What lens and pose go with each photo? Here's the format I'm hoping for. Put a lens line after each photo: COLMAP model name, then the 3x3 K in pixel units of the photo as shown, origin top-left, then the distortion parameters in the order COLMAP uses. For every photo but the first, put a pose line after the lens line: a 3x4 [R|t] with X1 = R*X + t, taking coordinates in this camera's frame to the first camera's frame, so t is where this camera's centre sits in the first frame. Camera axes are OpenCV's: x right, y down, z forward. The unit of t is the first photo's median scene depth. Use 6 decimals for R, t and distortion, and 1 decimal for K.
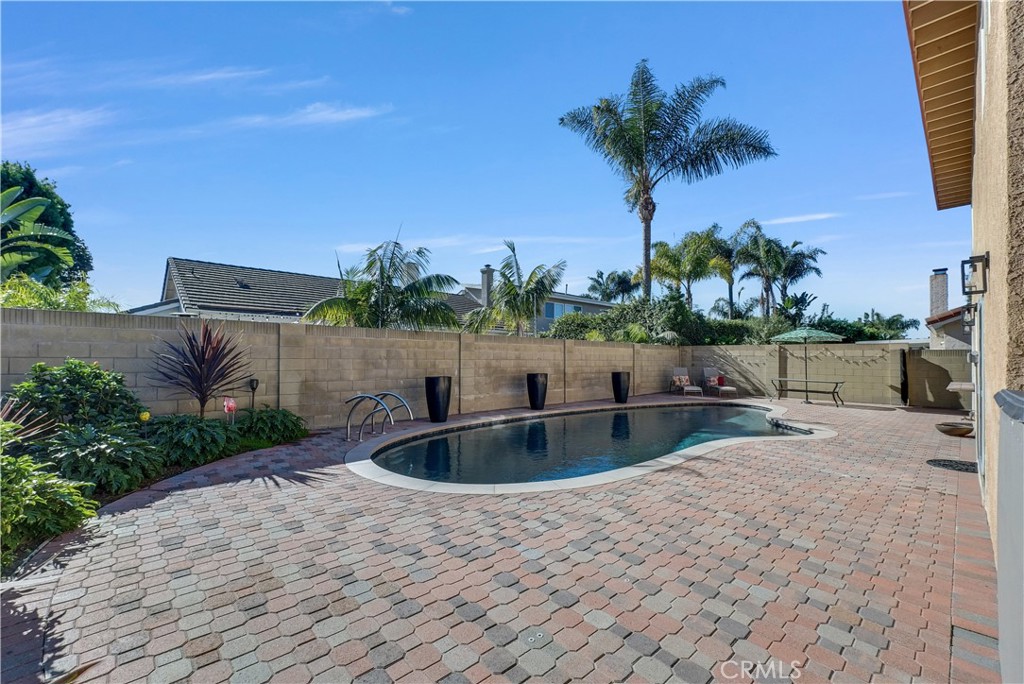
lens RADIAL K [[421.1, 0, 508.9], [0, 421.1, 352.2], [0, 0, 1]] dist [0.002612, 0.000195]
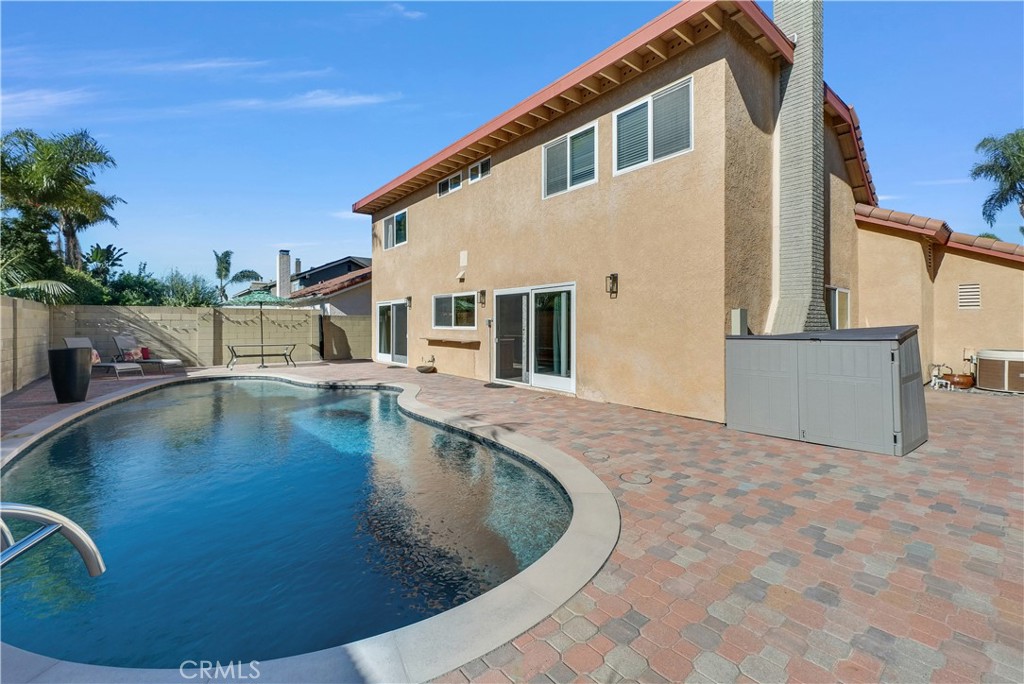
lens RADIAL K [[428.1, 0, 509.2], [0, 428.1, 320.7], [0, 0, 1]] dist [0.000868, 0.000020]
pose [[0.064547, -0.002504, 0.997912, -0.226038], [-0.011501, 0.999929, 0.003253, -0.000118], [-0.997848, -0.011687, 0.064514, 0.295725]]
